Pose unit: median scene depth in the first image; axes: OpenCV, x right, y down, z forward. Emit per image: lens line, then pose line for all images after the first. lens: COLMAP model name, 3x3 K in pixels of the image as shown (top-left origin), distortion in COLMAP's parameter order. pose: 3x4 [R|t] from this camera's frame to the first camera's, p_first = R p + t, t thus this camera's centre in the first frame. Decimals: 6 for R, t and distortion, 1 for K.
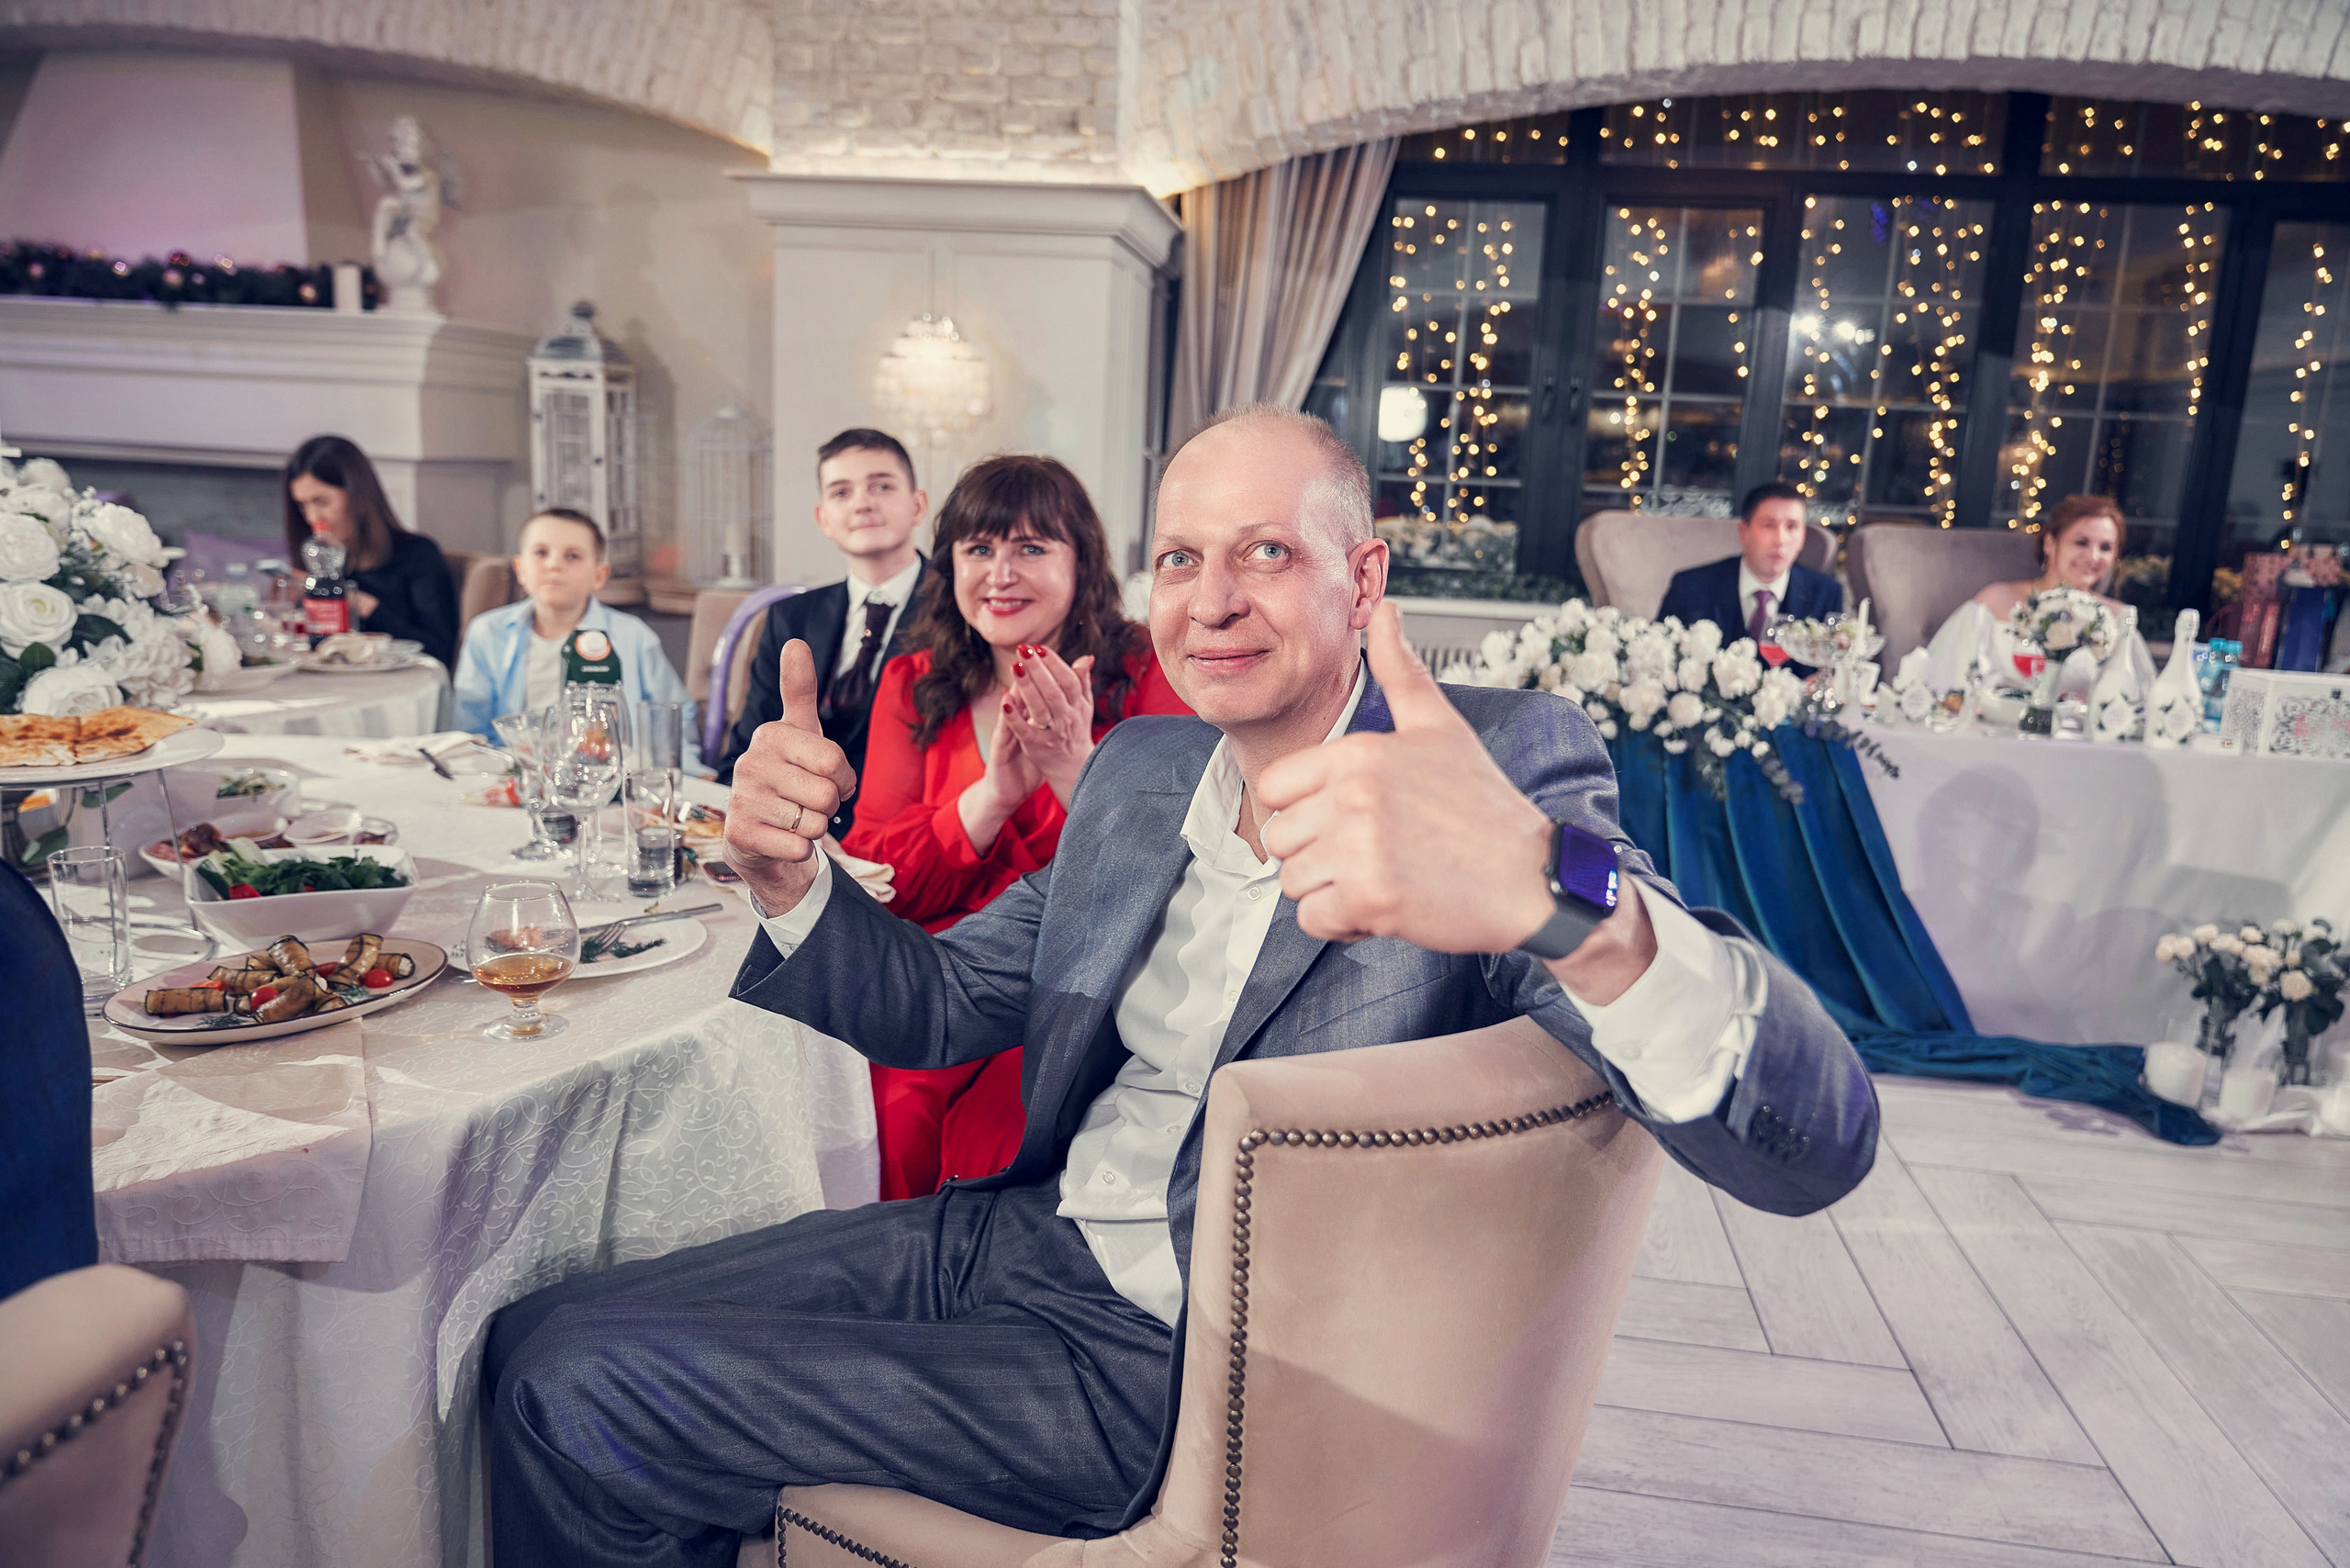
lens RADIAL K [[1632.6, 0, 1186.9], [0, 1632.6, 792.4], [0, 0, 1]] dist [-0.023875, 0.021978]
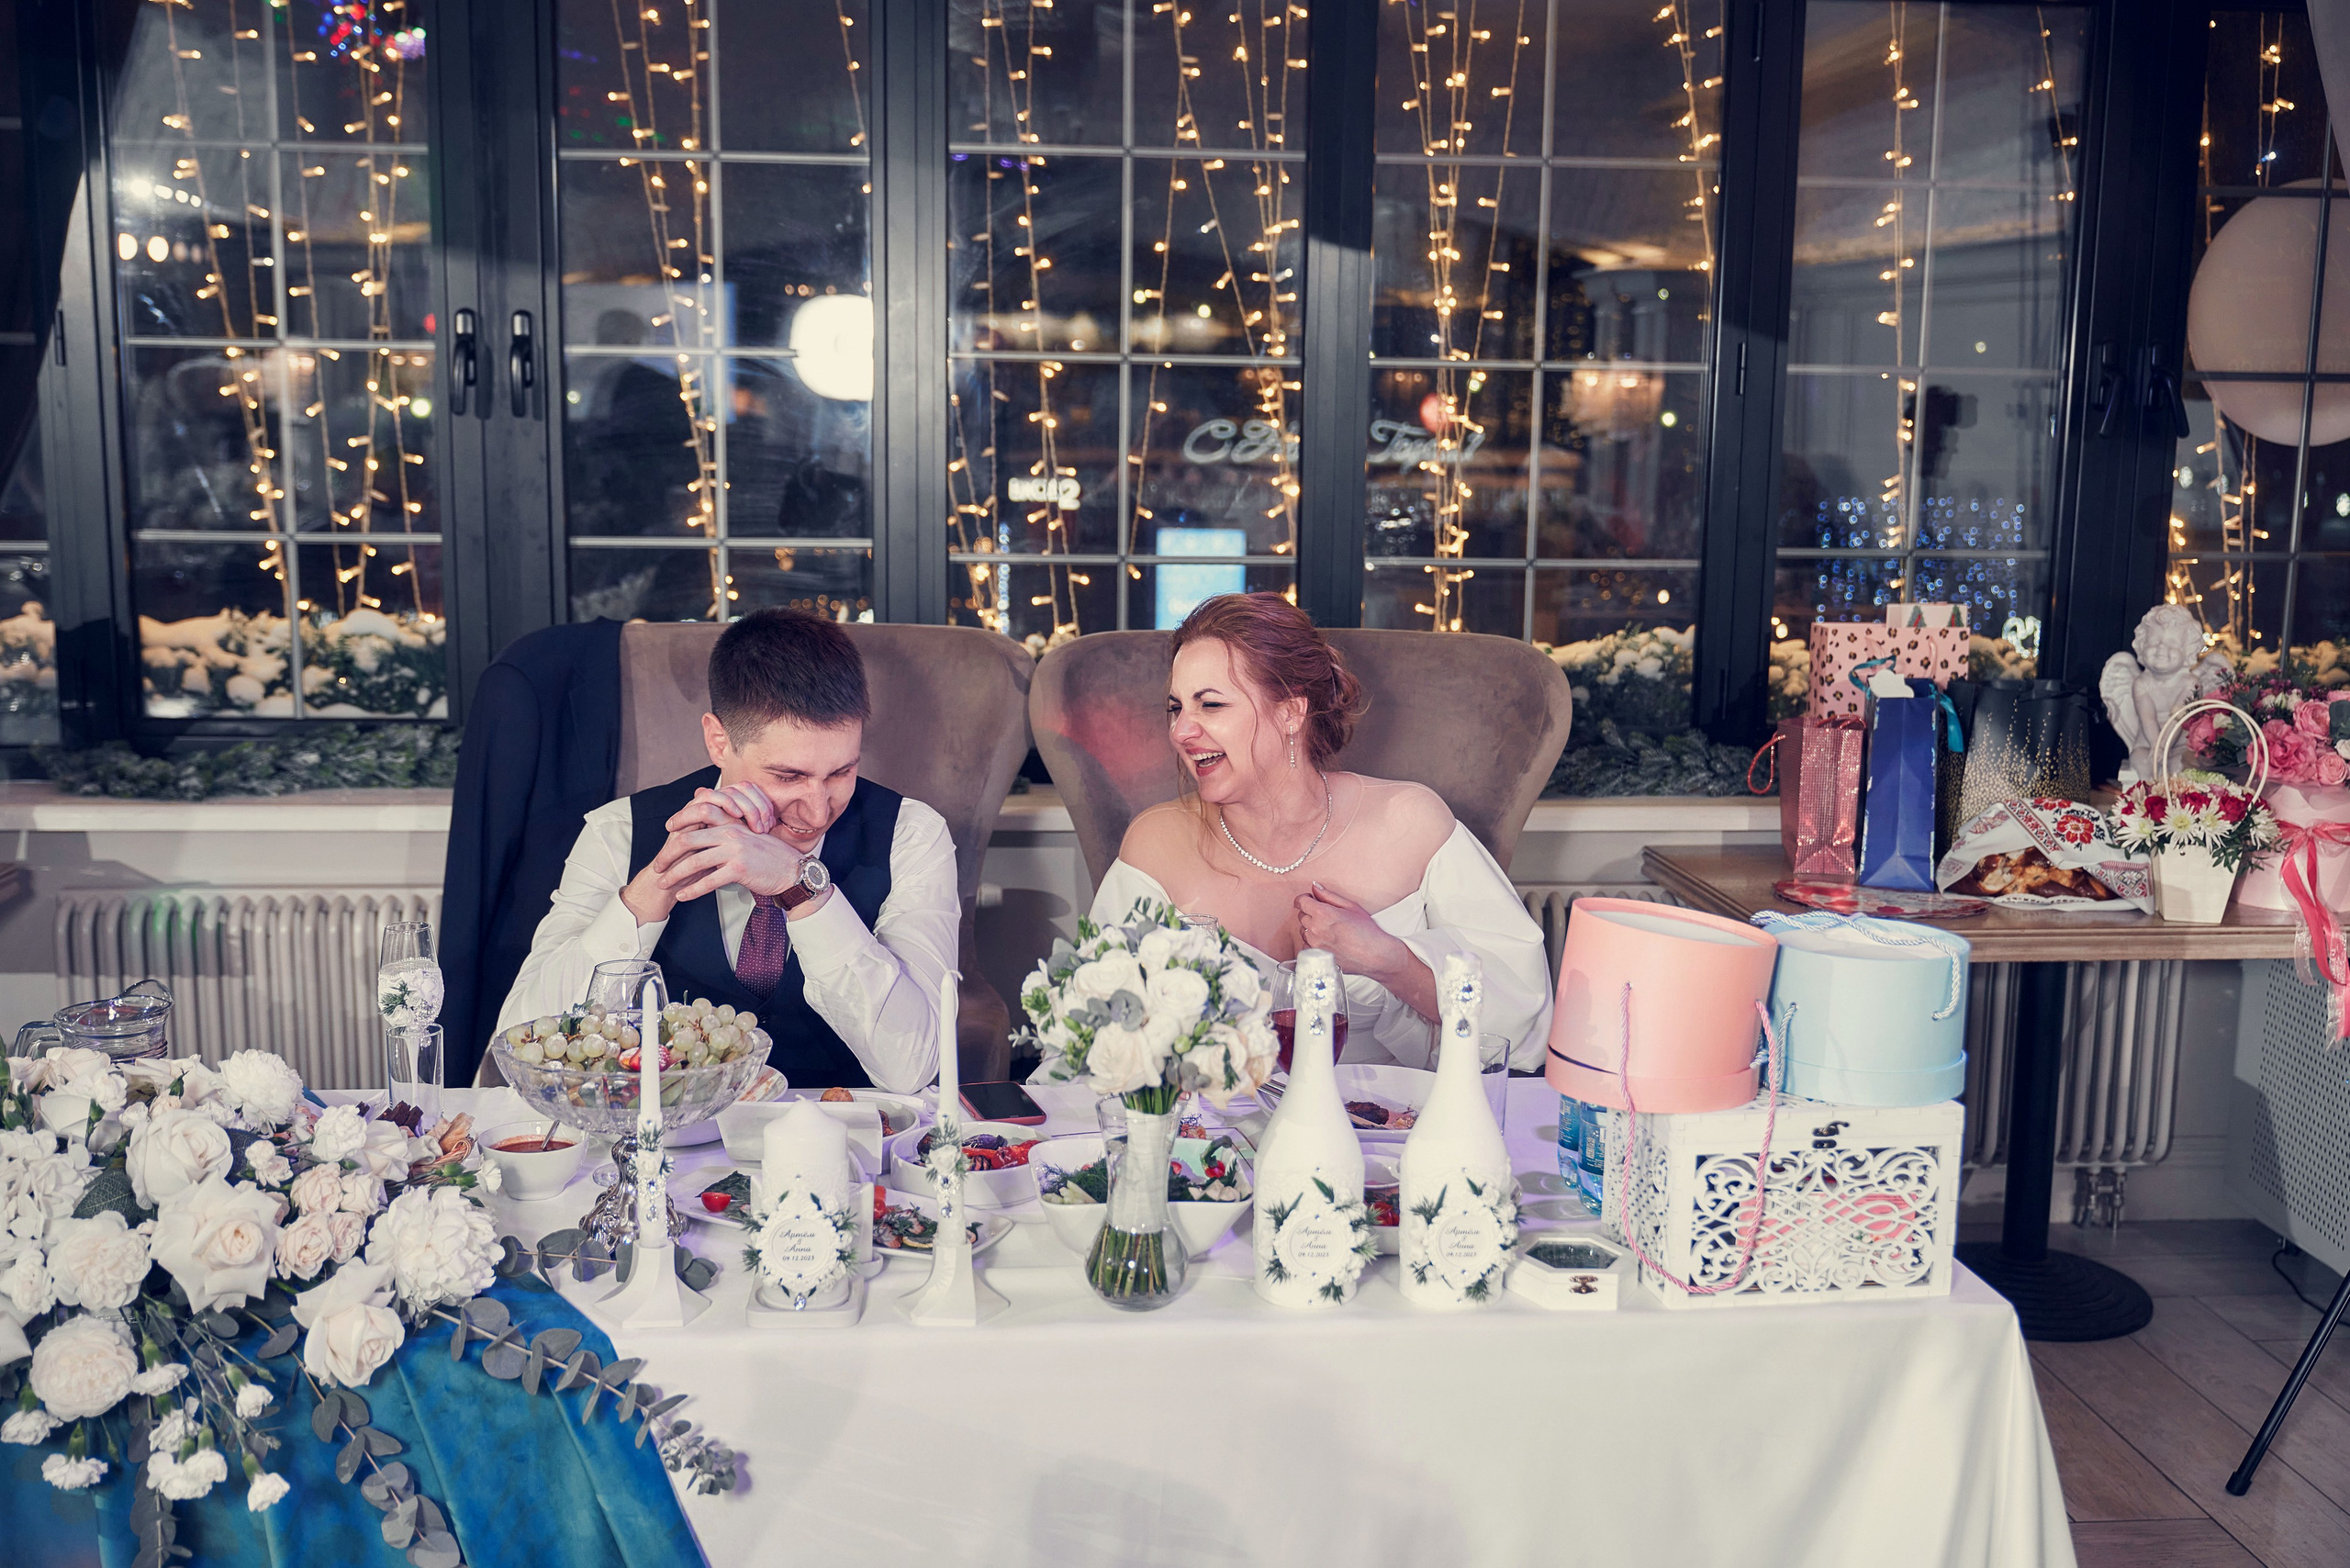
lens RADIAL K [[2372.2, 0, 1175.0], [0, 2372.2, 784.0], [0, 0, 1]] dist [-0.009998, -0.006222]
pose [[0.971515, -0.069094, 0.226683, 0.262389], [0.076052, 0.996859, -0.022094, -0.089385], [-0.224445, 0.038704, 0.973718, 0.286618]]
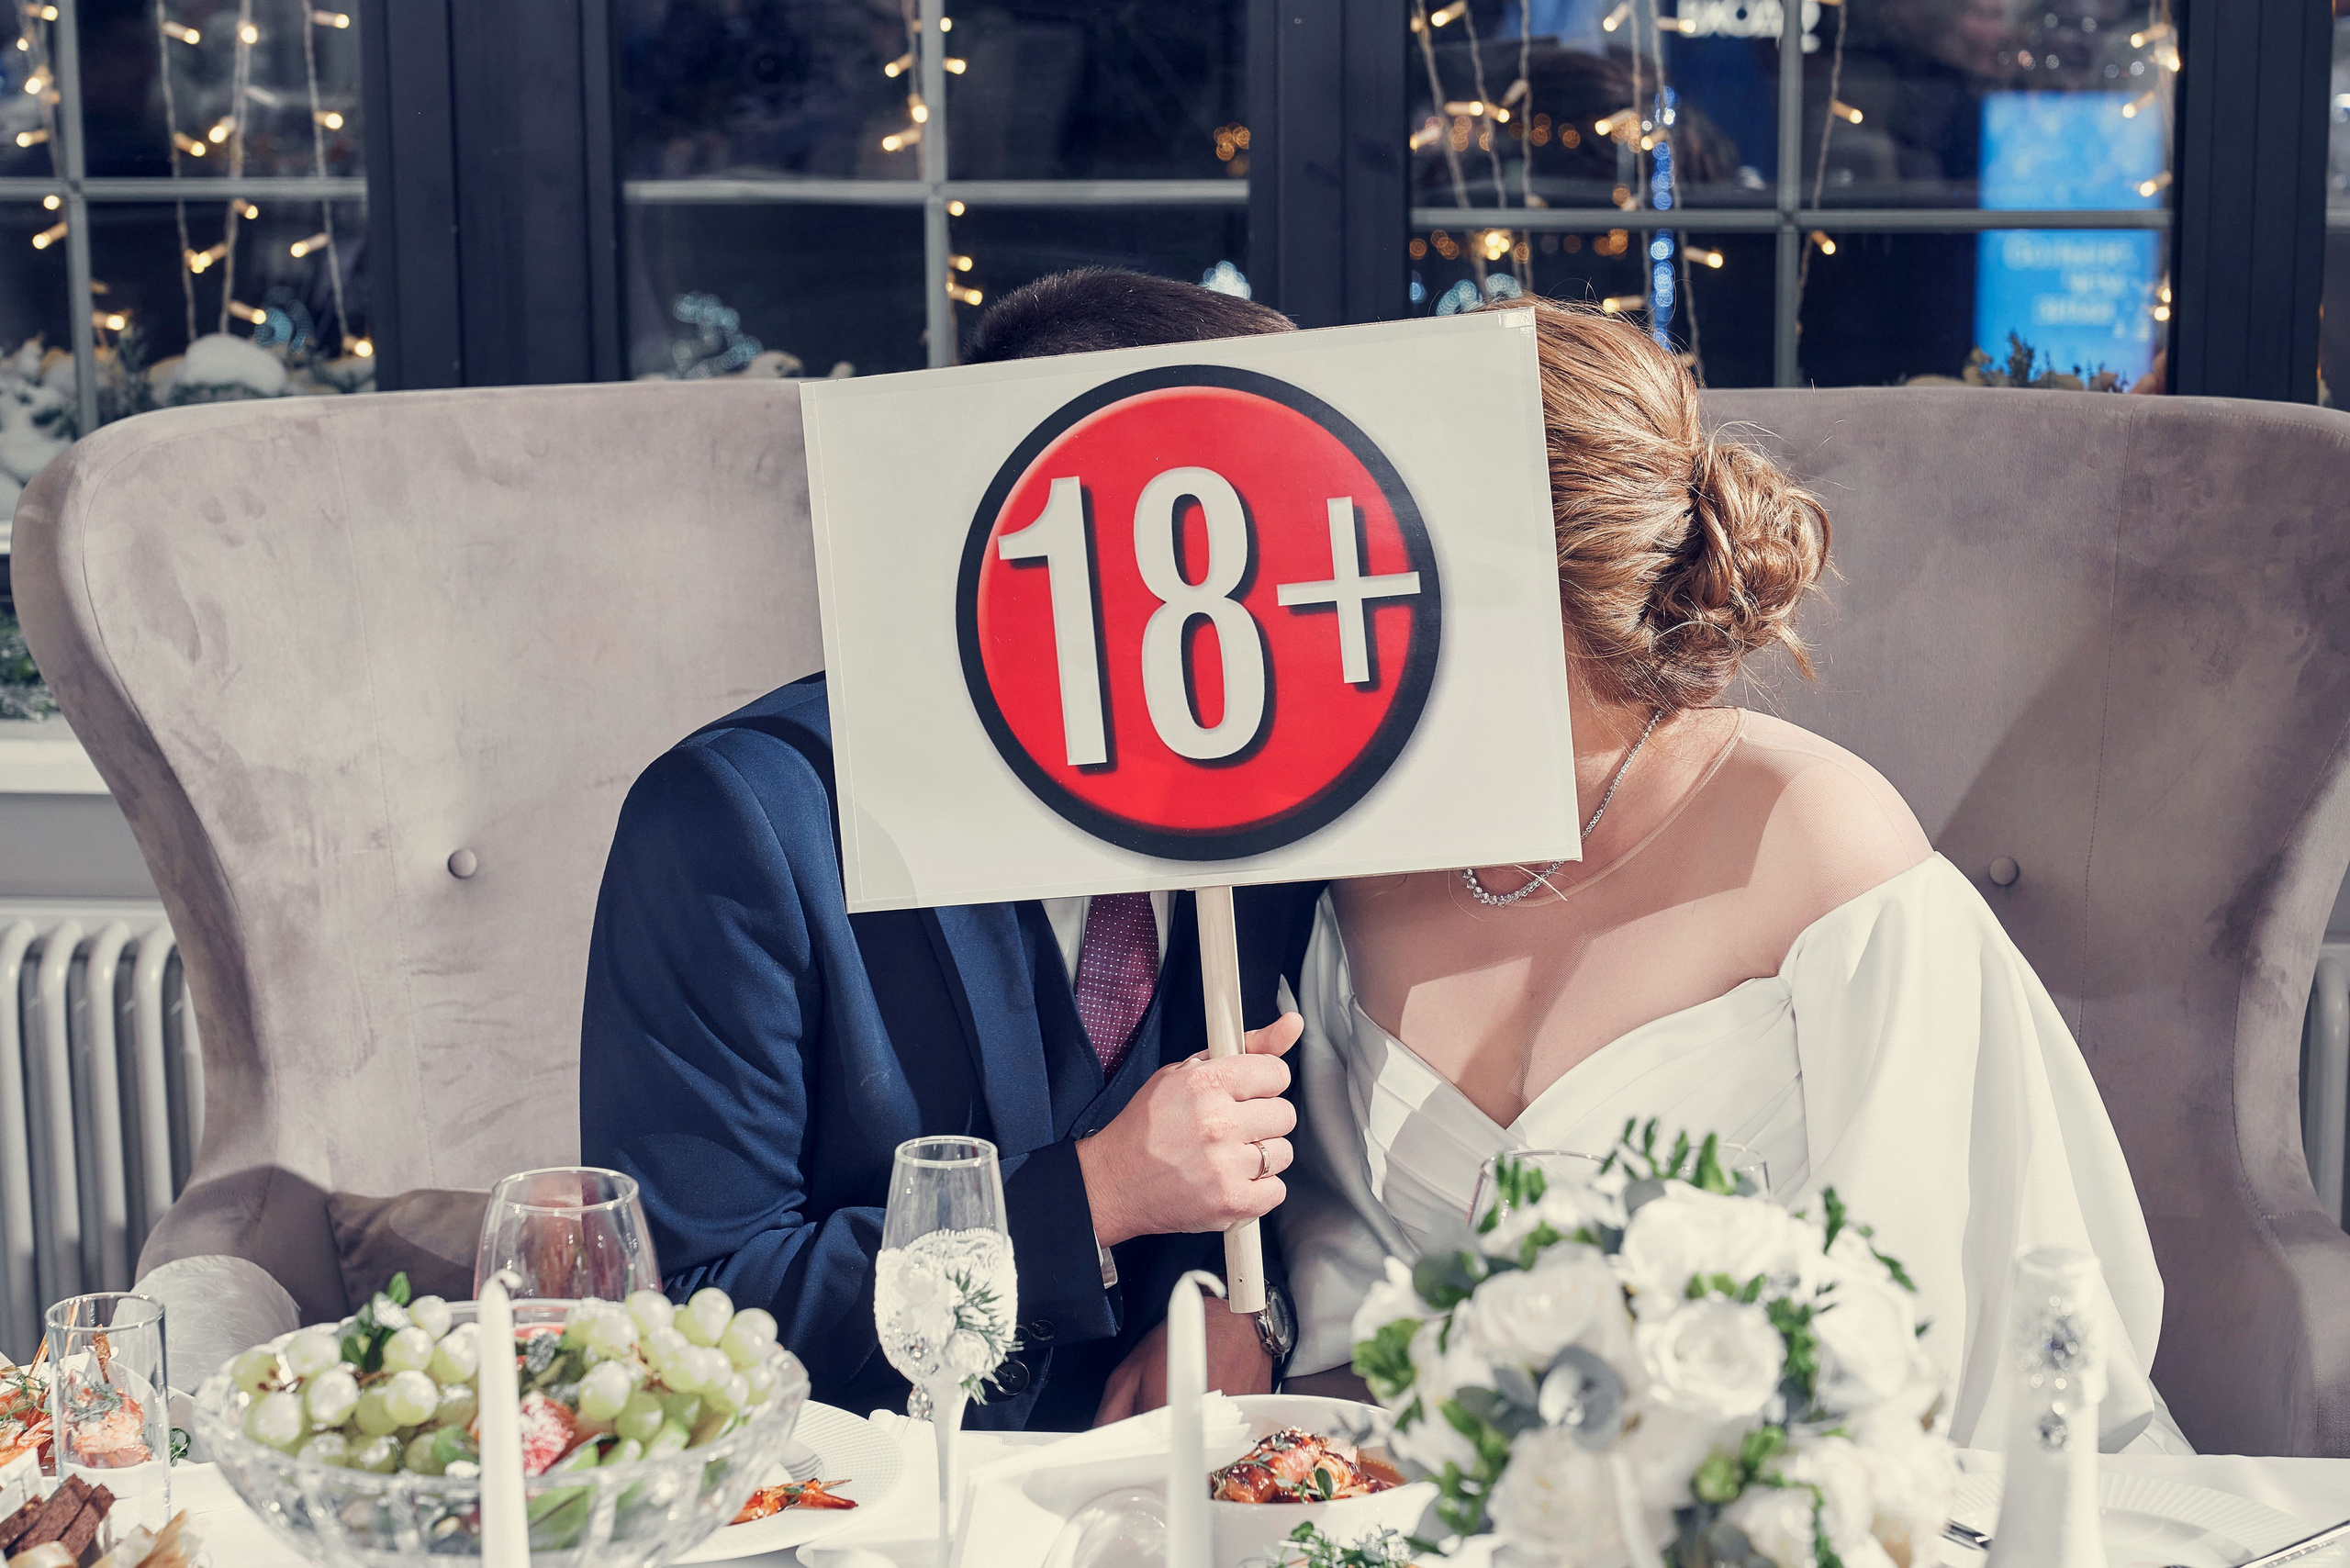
lens RADIAL K [[4689.1, 0, 1175.0], [0, 4689.1, 784.0], [0, 0, 1]] dist [-0.005254, -0.057103]
pose [[0.996864, -0.064014, 0.046514, 0.292122], [0.063904, 0.997949, 0.003852, -0.102994], [-0.046666, -0.000867, 0.998910, 0.335497]]
